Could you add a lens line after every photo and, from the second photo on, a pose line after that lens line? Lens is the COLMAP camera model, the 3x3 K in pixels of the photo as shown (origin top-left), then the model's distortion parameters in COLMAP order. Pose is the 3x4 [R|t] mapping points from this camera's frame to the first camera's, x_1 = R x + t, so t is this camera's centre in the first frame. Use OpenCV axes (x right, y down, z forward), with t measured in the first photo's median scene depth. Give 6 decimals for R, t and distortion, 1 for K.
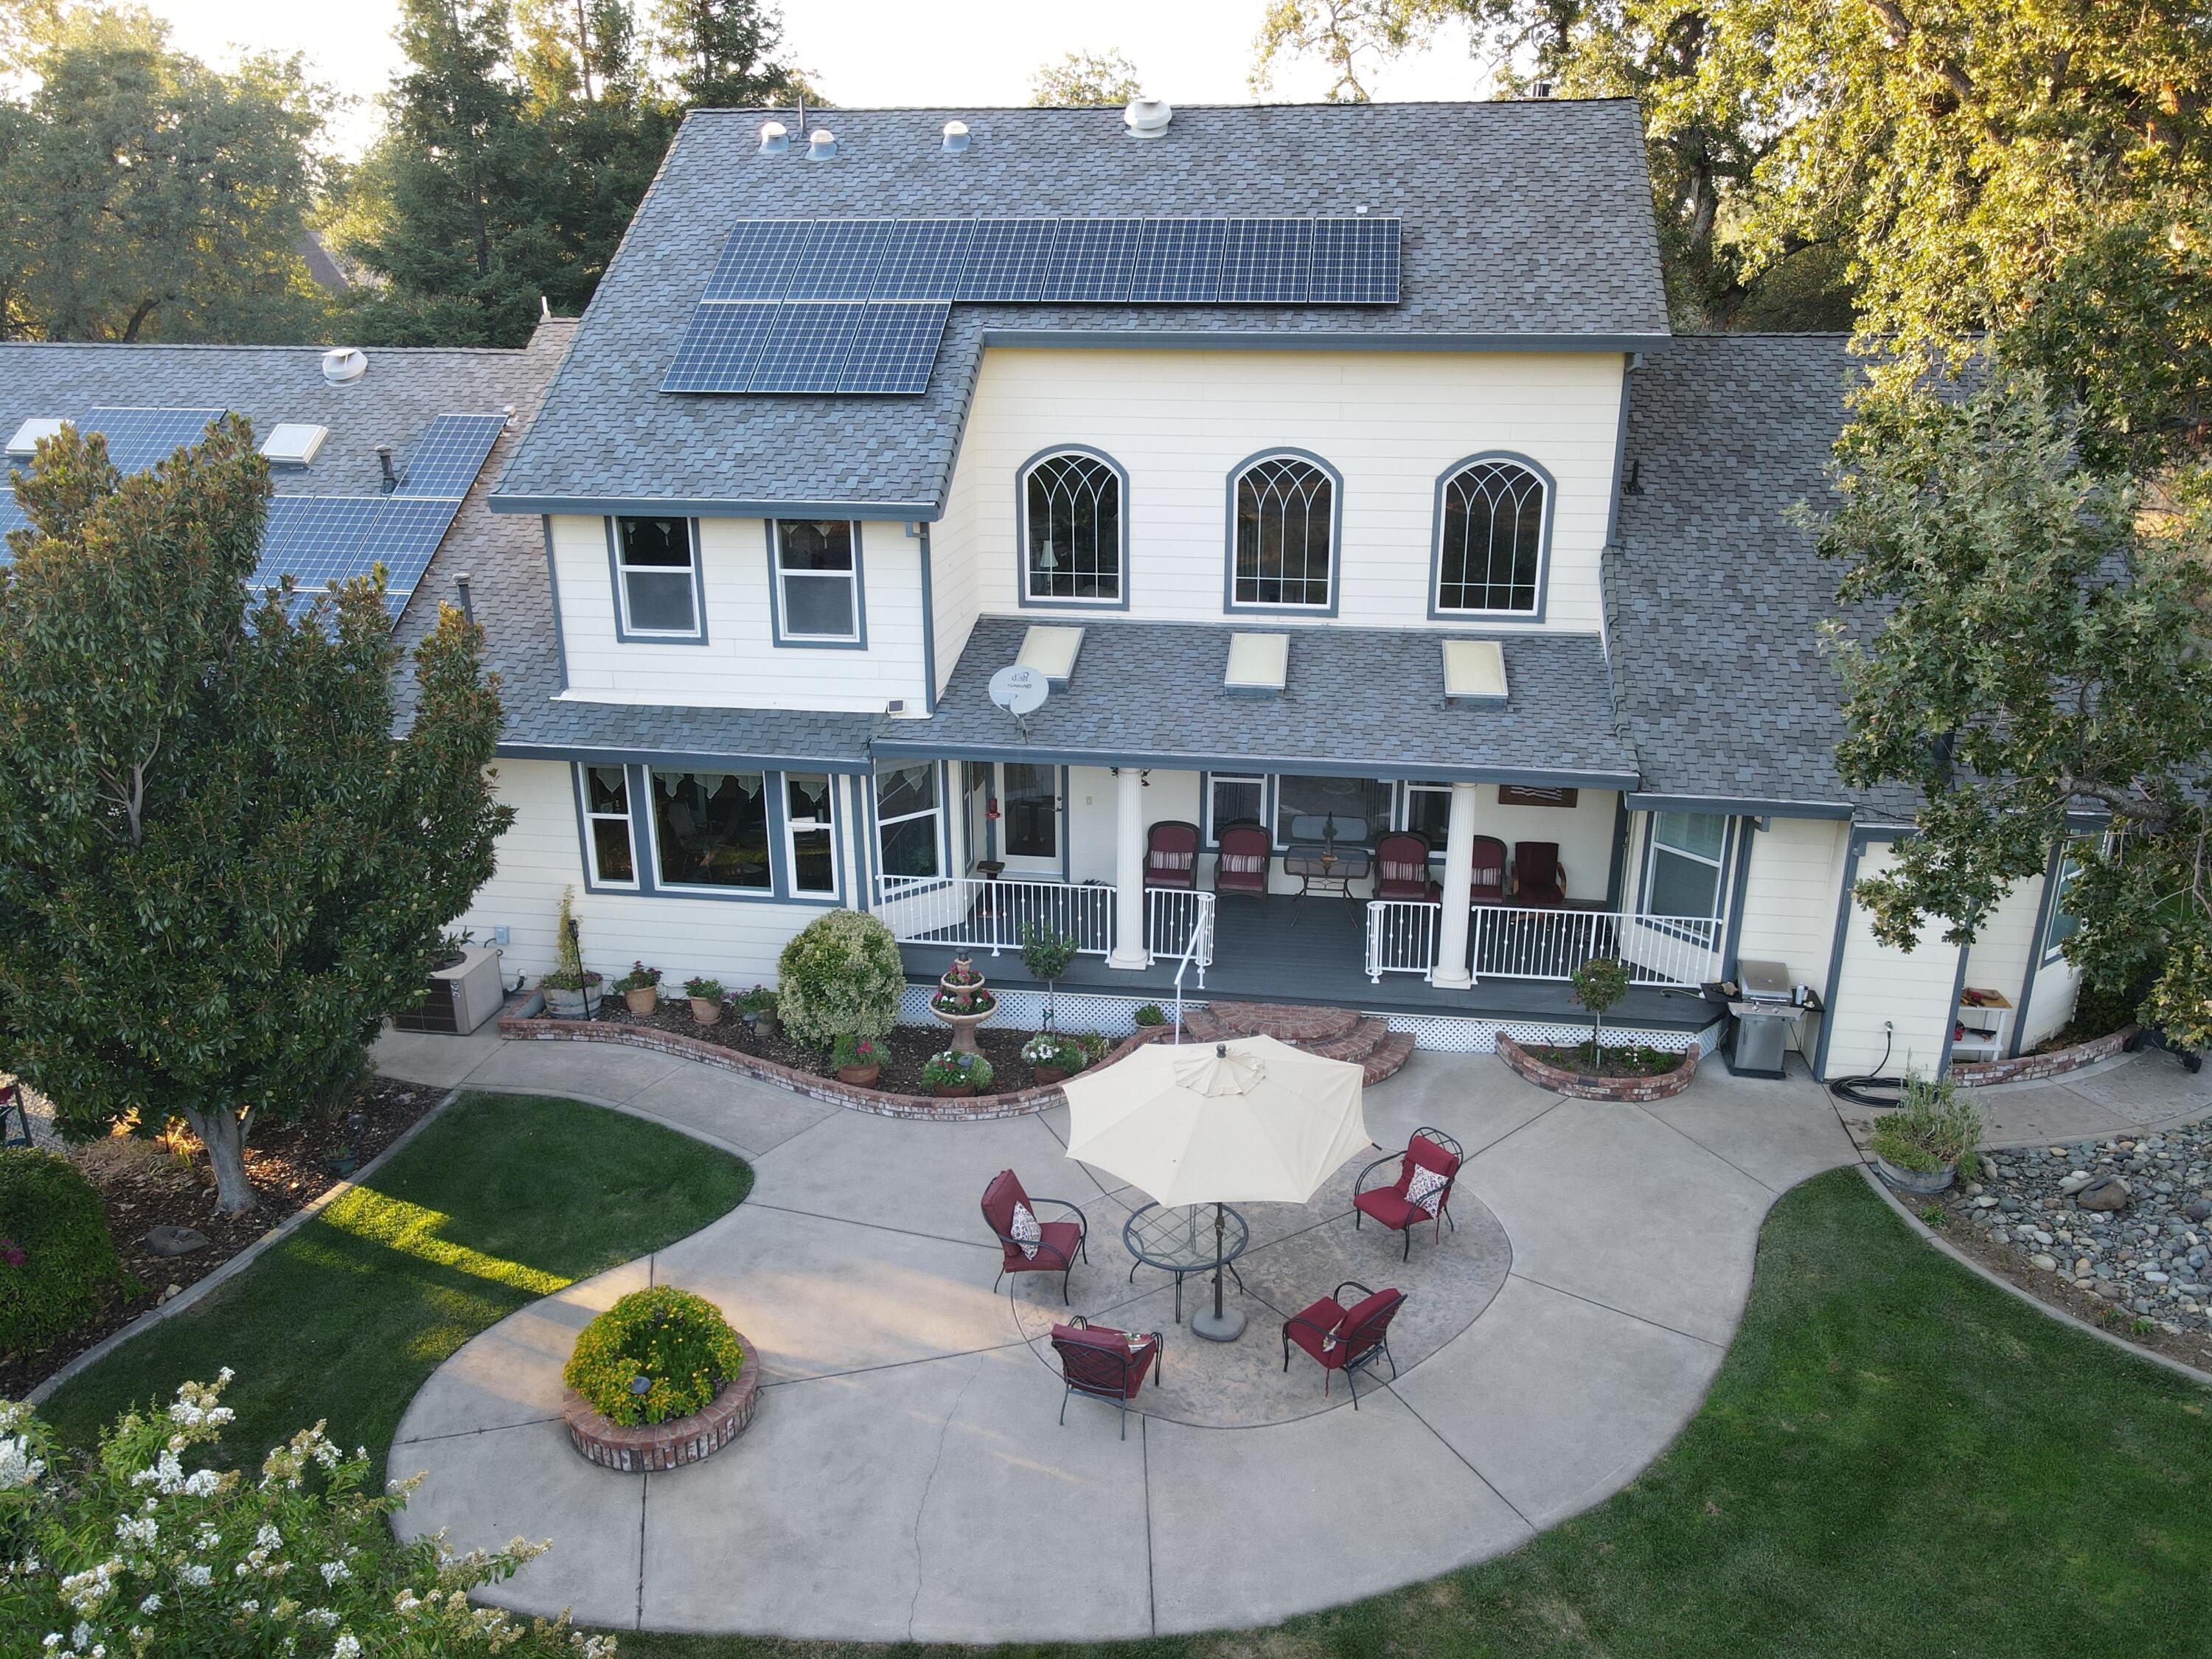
lens RADIAL K [[1613.3, 0, 1102.8], [0, 1613.3, 828.3], [0, 0, 1]] dist [0.010172, 0.027792]
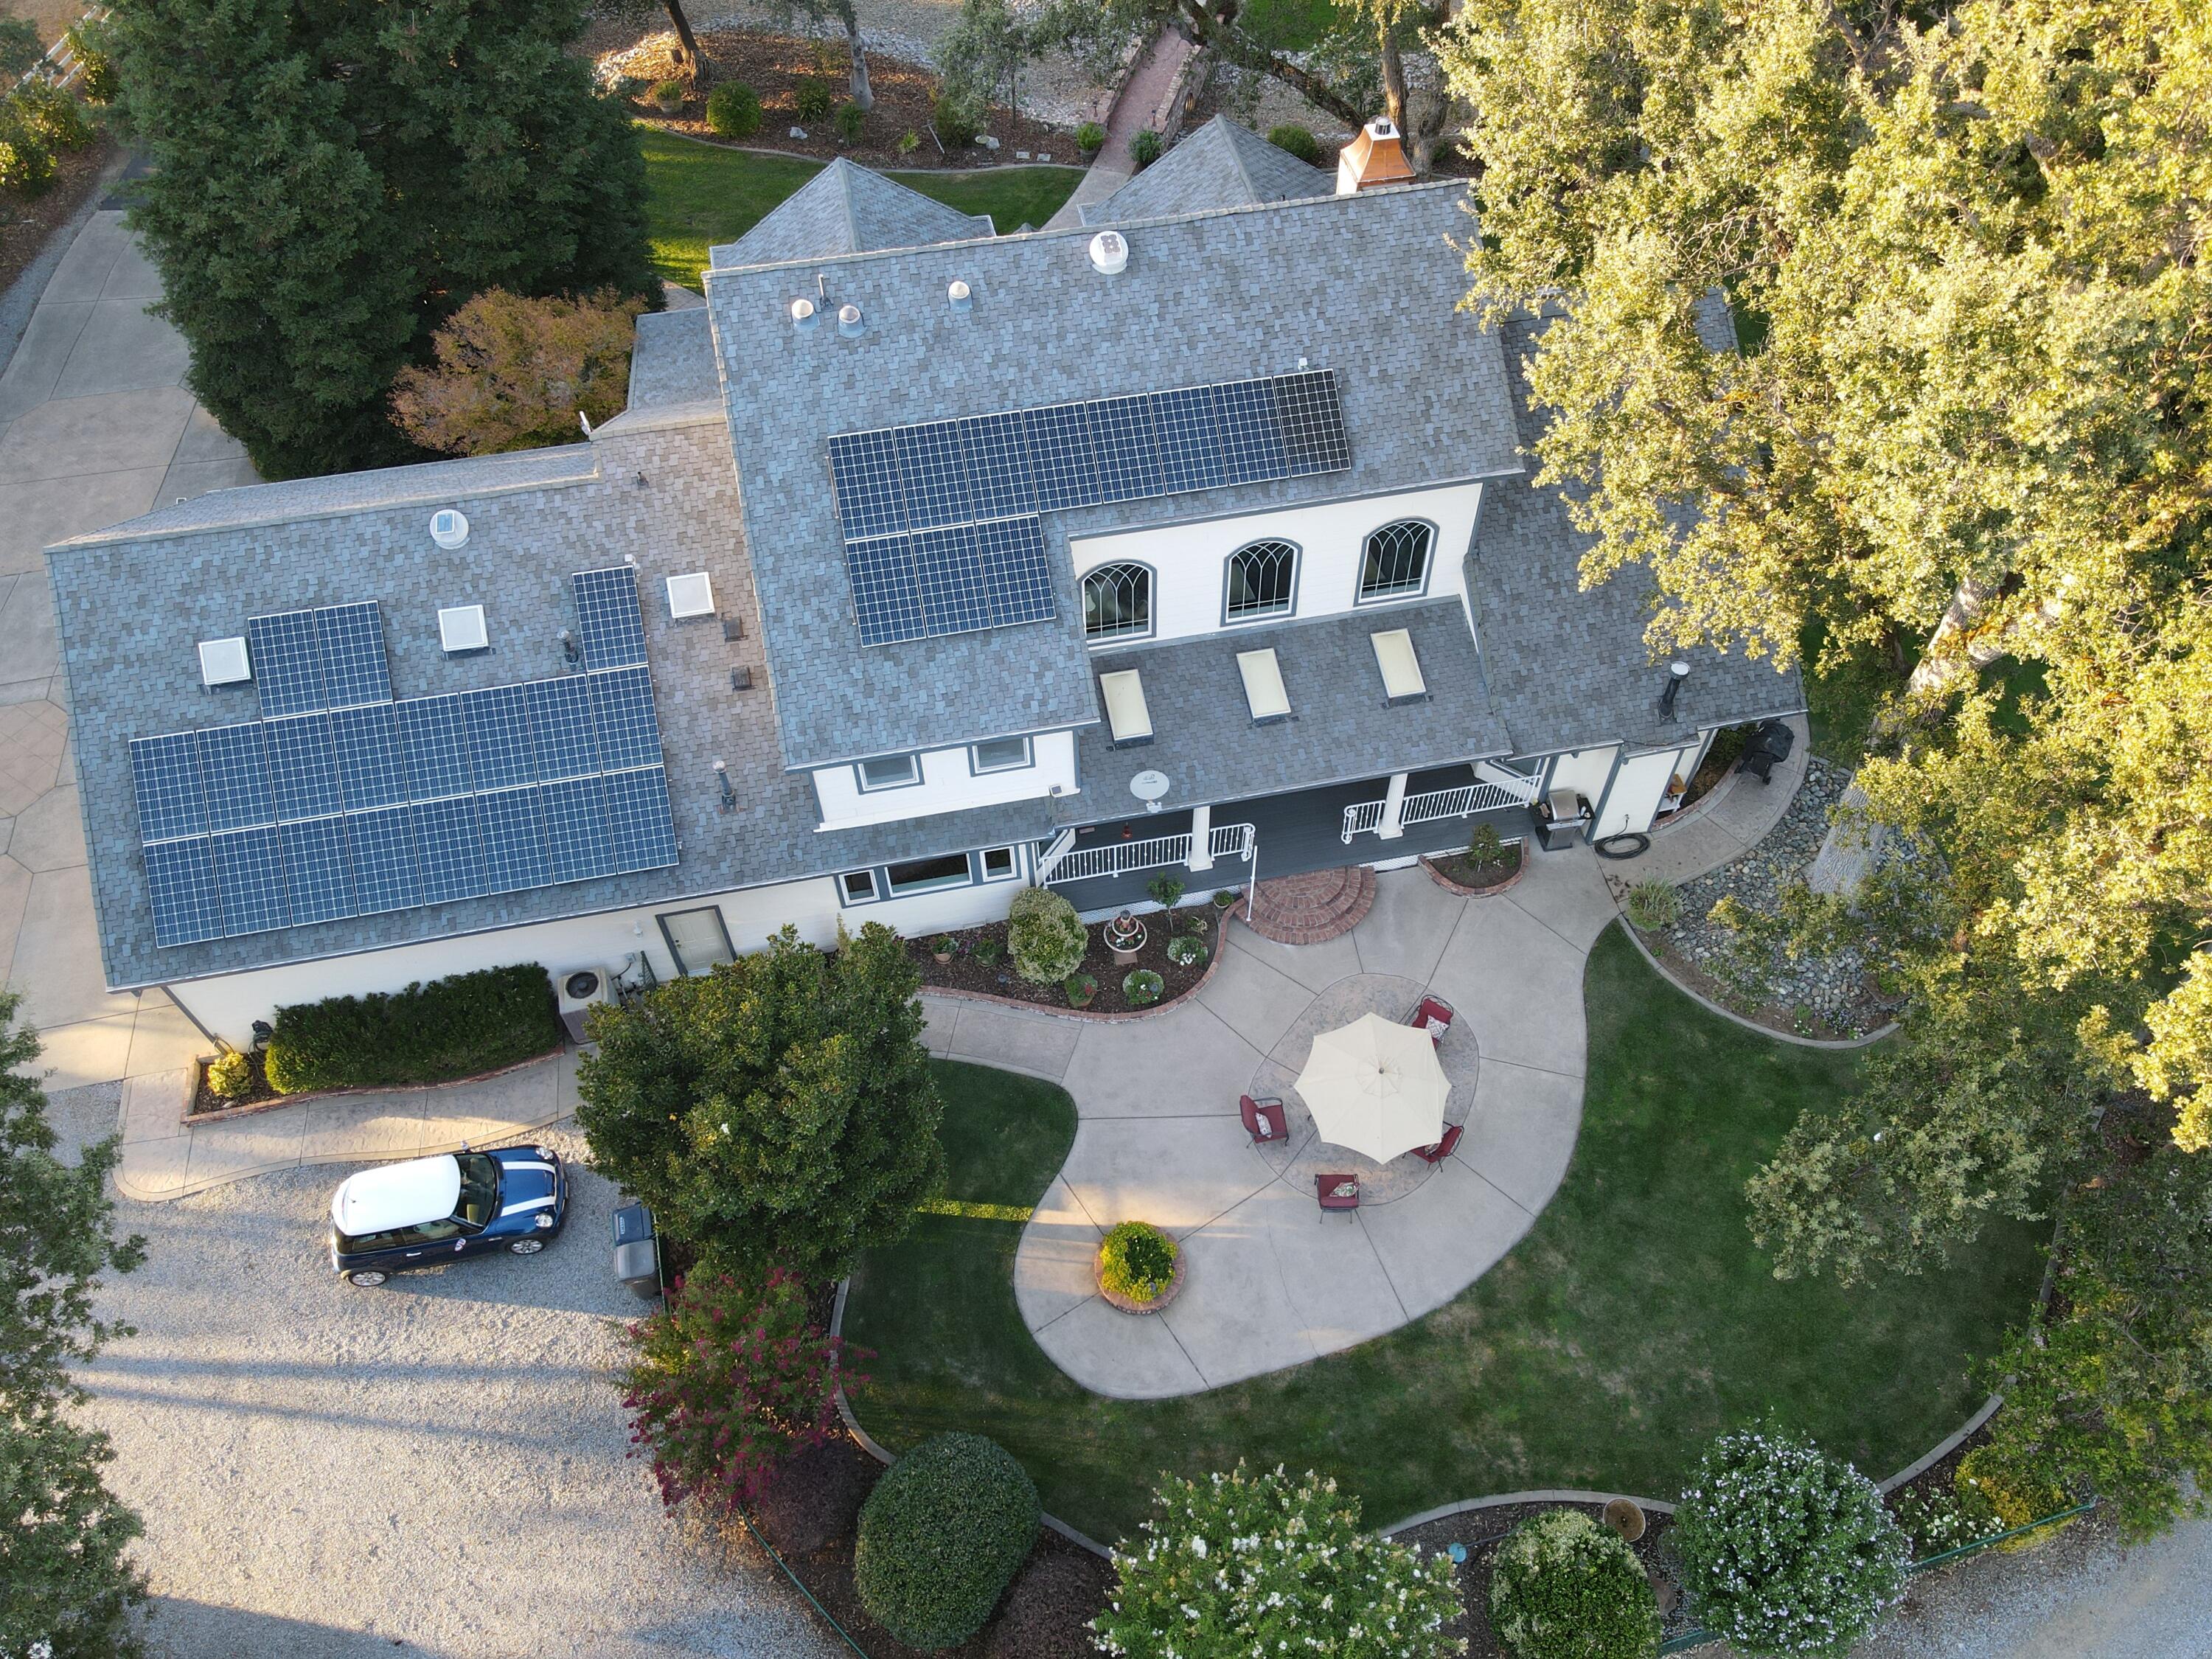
lens RADIAL K [[1613.3, 0, 1119.1], [0, 1613.3, 833.0], [0, 0, 1]] dist [0.010172, 0.027792]
pose [[0.940619, -0.276236, 0.197304, -0.397949], [0.120083, 0.814407, 0.567734, -0.930830], [-0.317514, -0.510329, 0.799218, -0.261894]]
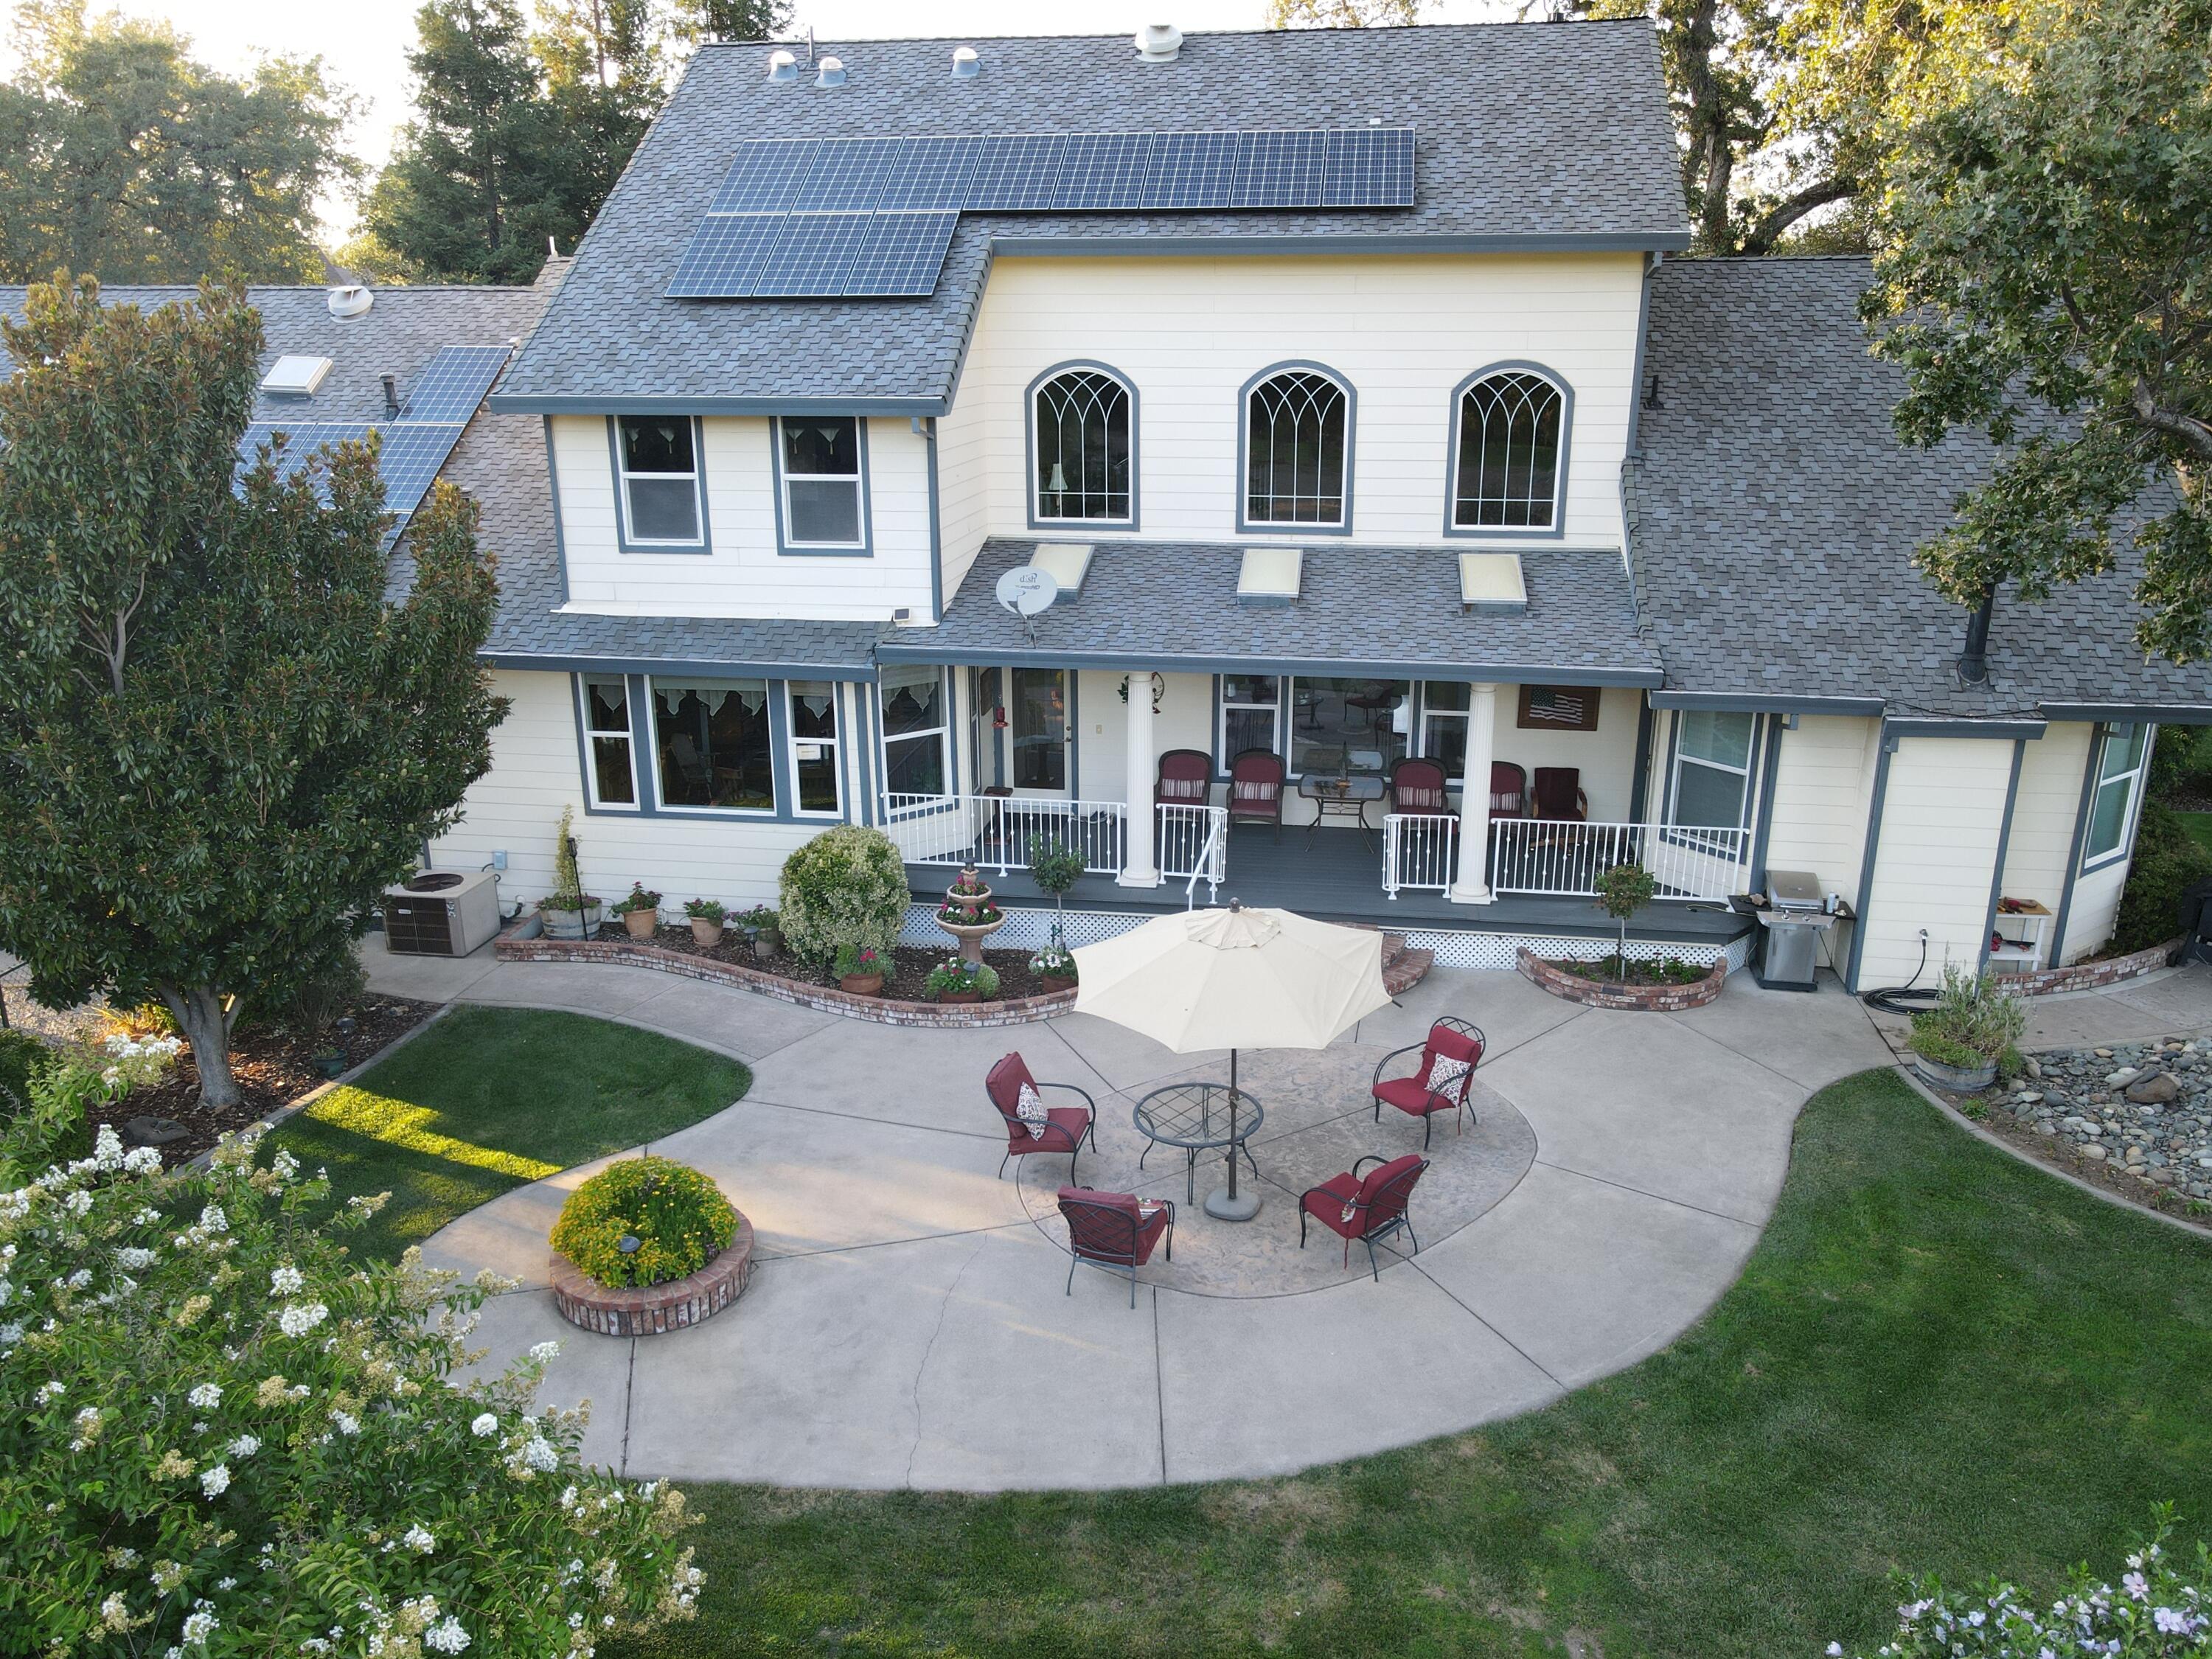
lens RADIAL K [[1613.3, 0, 1101.8], [0, 1613.3, 826.8], [0, 0, 1]] dist [0.010172, 0.027792]
pose [[0.999973, 0.000976, -0.007289, 0.000714], [-0.001199, 0.999528, -0.030705, 0.086344], [0.007256, 0.030713, 0.999502, 0.025239]]
